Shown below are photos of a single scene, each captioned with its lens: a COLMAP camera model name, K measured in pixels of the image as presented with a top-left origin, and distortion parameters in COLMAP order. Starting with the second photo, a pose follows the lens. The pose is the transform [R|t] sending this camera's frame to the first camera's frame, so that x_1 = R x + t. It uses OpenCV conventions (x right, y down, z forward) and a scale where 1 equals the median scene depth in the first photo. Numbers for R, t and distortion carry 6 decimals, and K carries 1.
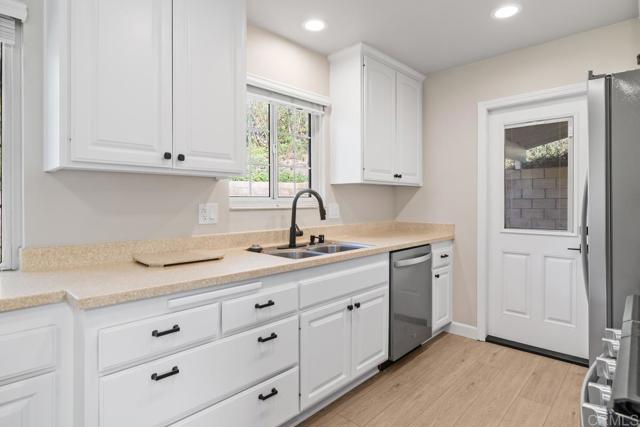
lens RADIAL K [[344.3, 0, 322.4], [0, 344.3, 201.7], [0, 0, 1]] dist [0.000934, 0.000191]
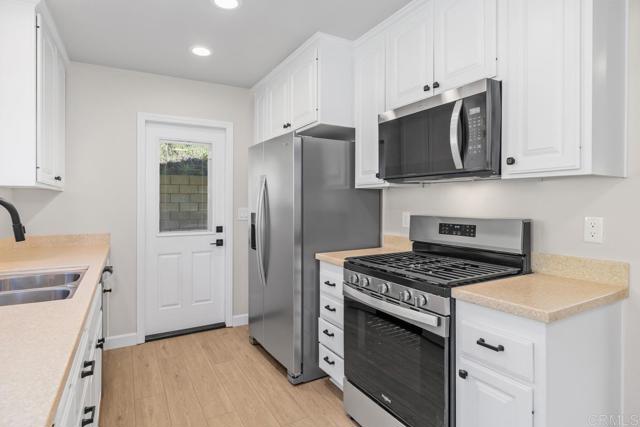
lens RADIAL K [[344.3, 0, 322.4], [0, 344.3, 201.7], [0, 0, 1]] dist [0.000934, 0.000191]
pose [[0.294424, 0.003305, 0.955669, -0.404102], [-0.002021, 0.999994, -0.002836, -0.021203], [-0.955673, -0.001097, 0.294429, 0.198085]]
